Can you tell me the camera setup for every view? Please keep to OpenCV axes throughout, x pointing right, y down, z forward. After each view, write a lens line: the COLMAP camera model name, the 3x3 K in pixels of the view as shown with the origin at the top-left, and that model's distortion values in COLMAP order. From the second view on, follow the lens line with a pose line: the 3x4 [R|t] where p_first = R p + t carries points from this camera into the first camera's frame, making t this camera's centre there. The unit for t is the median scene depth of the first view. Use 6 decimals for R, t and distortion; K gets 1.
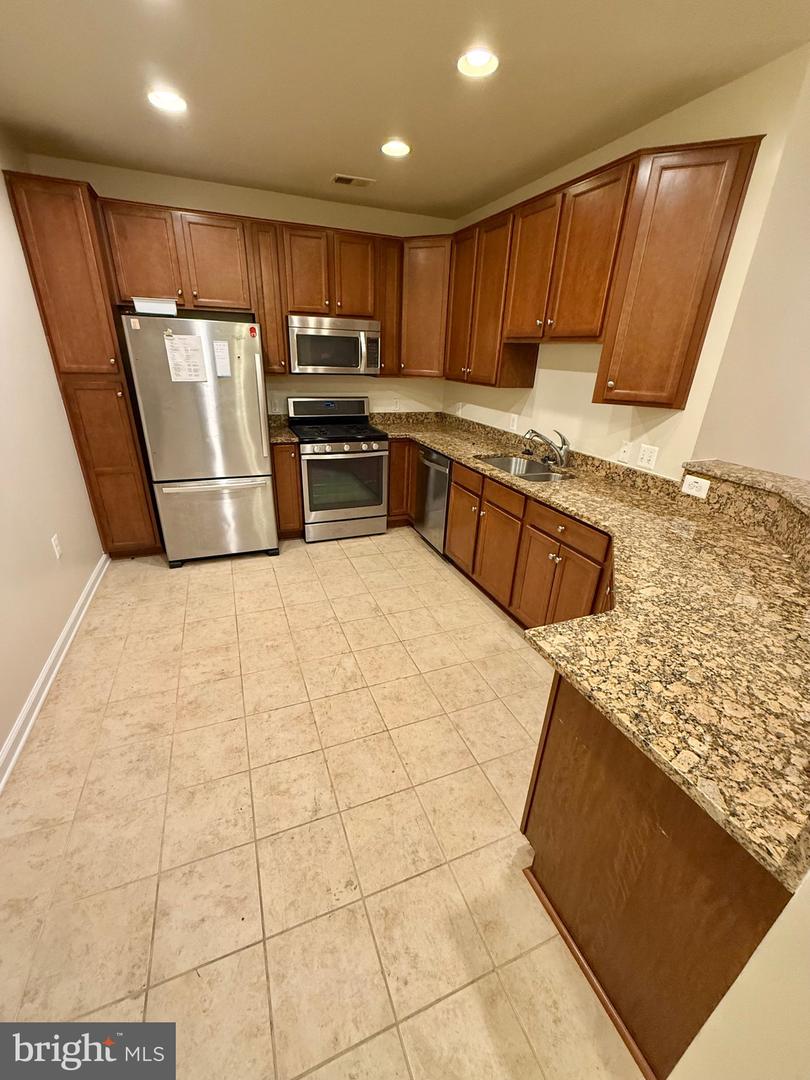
lens RADIAL K [[435.1, 0, 405.0], [0, 435.1, 540.0], [0, 0, 1]] dist [-0.000525, -0.000069]
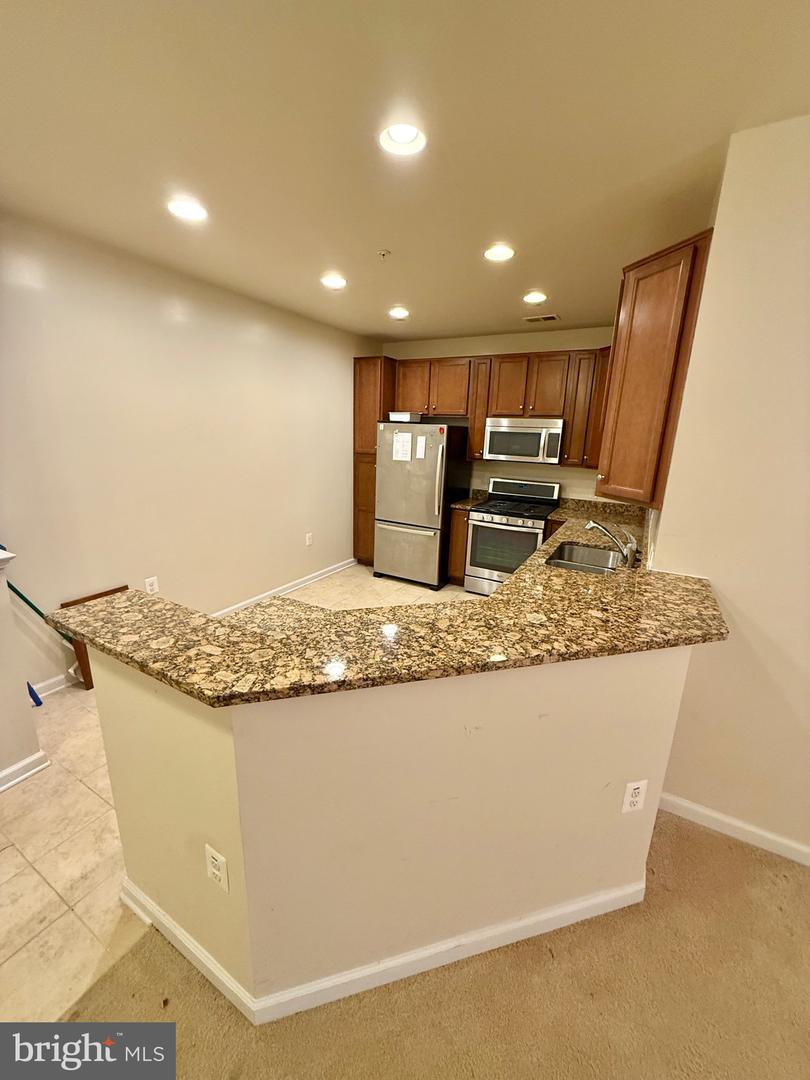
lens RADIAL K [[429.1, 0, 404.8], [0, 429.1, 537.0], [0, 0, 1]] dist [-0.000253, -0.000066]
pose [[0.626983, 0.176986, -0.758662, 1.041028], [-0.320602, 0.946181, -0.044225, -0.053729], [0.710004, 0.270957, 0.649982, 0.106980]]
